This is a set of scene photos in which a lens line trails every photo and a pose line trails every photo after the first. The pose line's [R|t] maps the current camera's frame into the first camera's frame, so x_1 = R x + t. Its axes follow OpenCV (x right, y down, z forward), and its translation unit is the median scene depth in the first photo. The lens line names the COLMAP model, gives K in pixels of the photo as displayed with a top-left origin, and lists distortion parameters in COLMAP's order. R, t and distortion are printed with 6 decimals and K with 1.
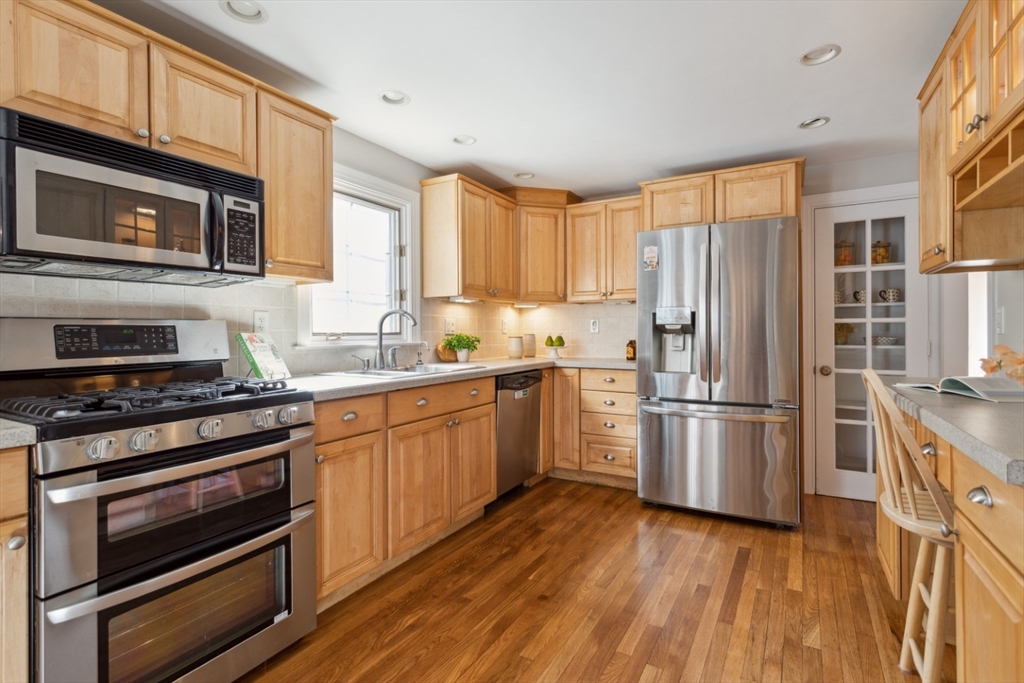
lens RADIAL K [[500.0, 0, 494.3], [0, 500.0, 334.1], [0, 0, 1]] dist [0.001204, -0.000432]
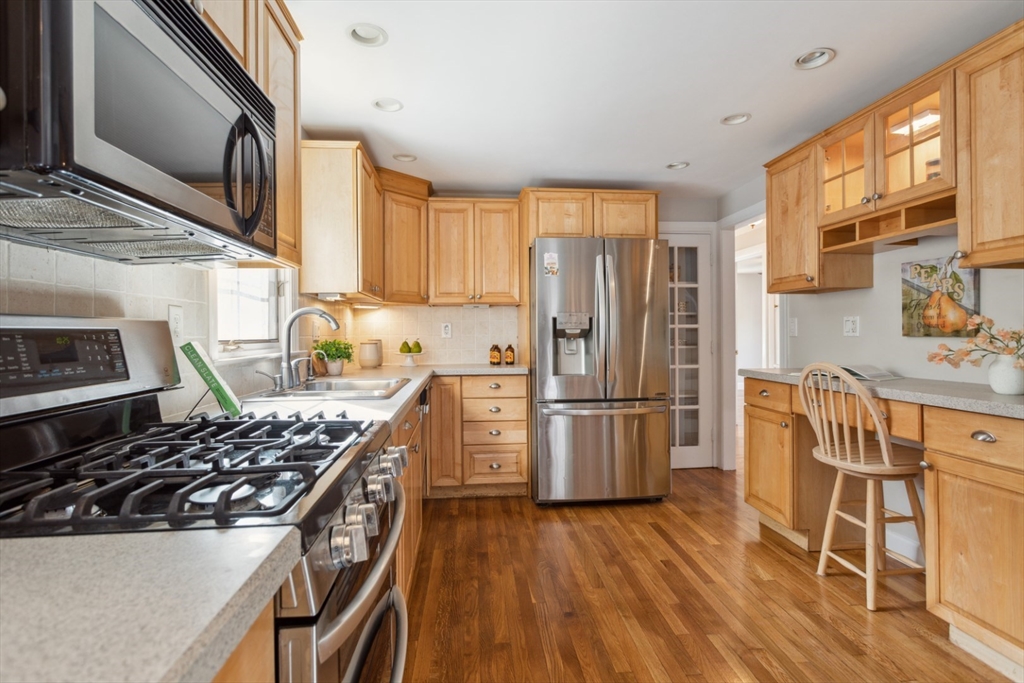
lens RADIAL K [[534.7, 0, 519.2], [0, 534.7, 335.4], [0, 0, 1]] dist [-0.021782, 0.000457]
pose [[0.803764, -0.004389, 0.594932, -0.404365], [0.007684, 0.999966, -0.003004, -0.003341], [-0.594899, 0.006985, 0.803770, 0.164235]]
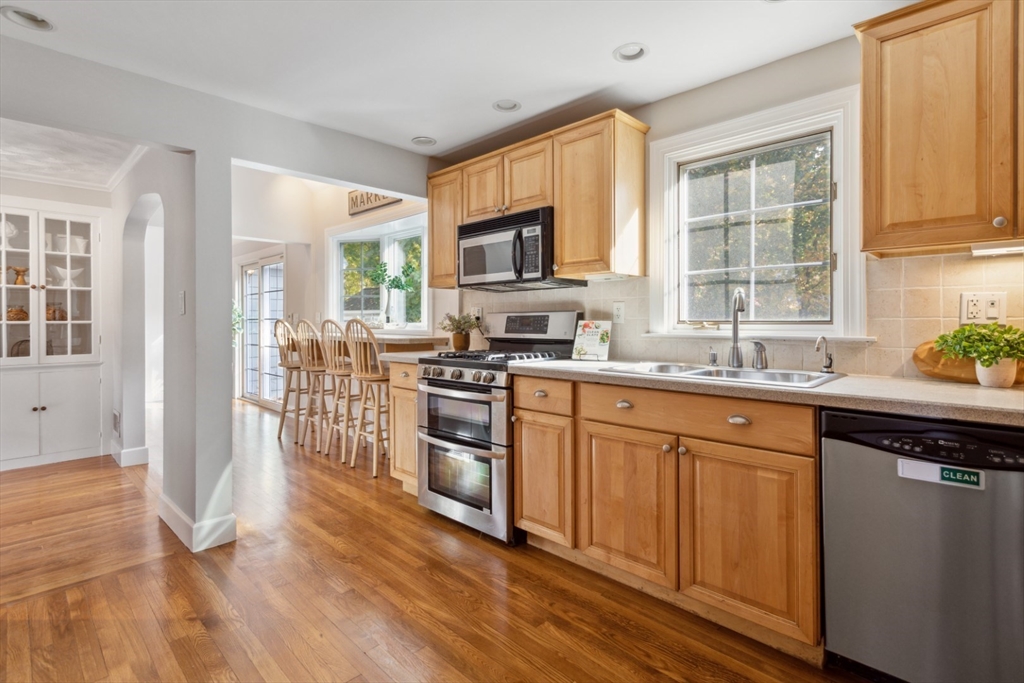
lens RADIAL K [[500.0, 0, 528.4], [0, 500.0, 321.0], [0, 0, 1]] dist [0.001204, -0.000432]
pose [[-0.222993, 0.010273, -0.974766, 0.561081], [0.000897, 0.999946, 0.010333, -0.010322], [0.974820, 0.001430, -0.222991, 0.819127]]
